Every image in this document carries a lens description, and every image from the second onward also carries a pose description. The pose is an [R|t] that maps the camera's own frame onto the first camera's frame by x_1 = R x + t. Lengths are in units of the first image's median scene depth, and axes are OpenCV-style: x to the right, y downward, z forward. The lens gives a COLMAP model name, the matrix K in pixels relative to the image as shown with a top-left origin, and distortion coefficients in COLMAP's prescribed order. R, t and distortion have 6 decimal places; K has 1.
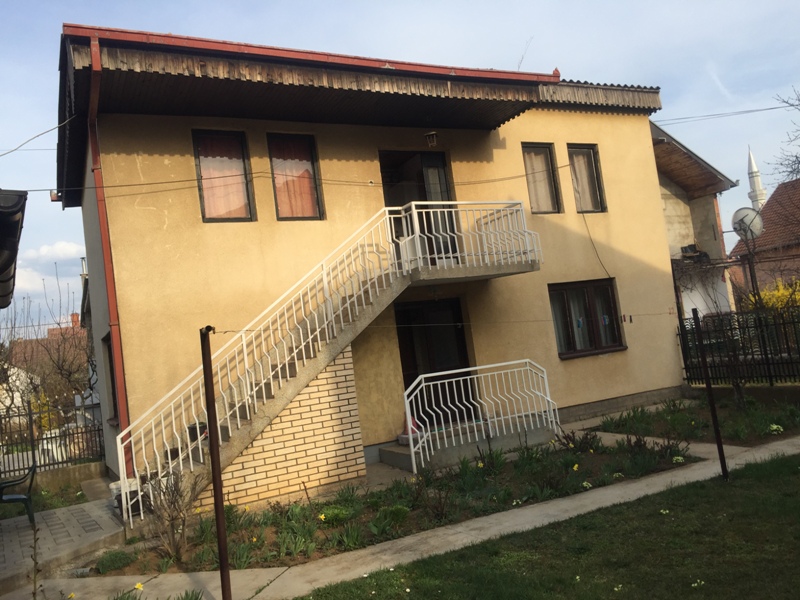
lens RADIAL K [[677.0, 0, 400.0], [0, 677.0, 300.0], [0, 0, 1]] dist [0.069108, -0.003523]
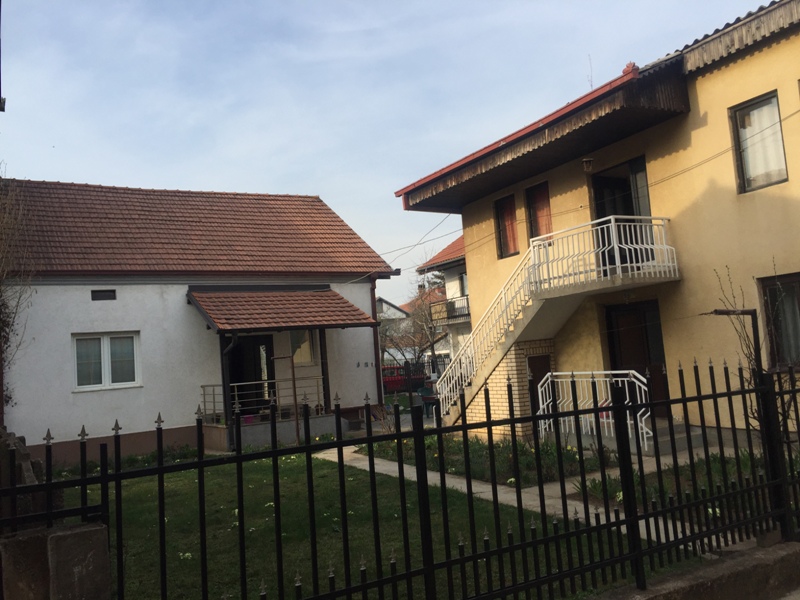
lens RADIAL K [[677.0, 0, 400.0], [0, 677.0, 300.0], [0, 0, 1]] dist [0.069108, -0.003523]
pose [[0.036537, 0.042430, -0.998431, 1.178604], [0.149984, 0.987549, 0.047456, -0.117180], [0.988013, -0.151482, 0.029718, 0.634654]]
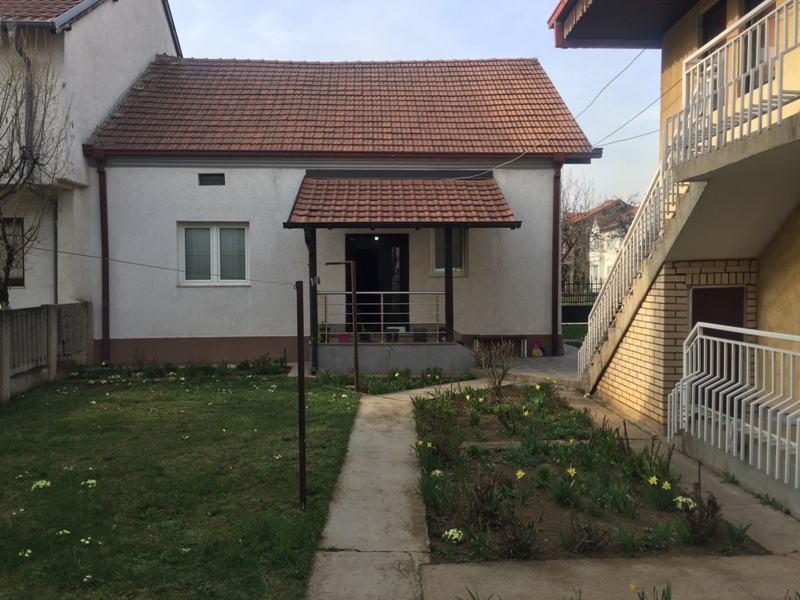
lens RADIAL K [[677.0, 0, 400.0], [0, 677.0, 300.0], [0, 0, 1]] dist [0.069108, -0.003523]
pose [[-0.445582, 0.164077, -0.880077, 0.695657], [0.134565, 0.984168, 0.115353, -0.028557], [0.885070, -0.067028, -0.460606, 0.950077]]
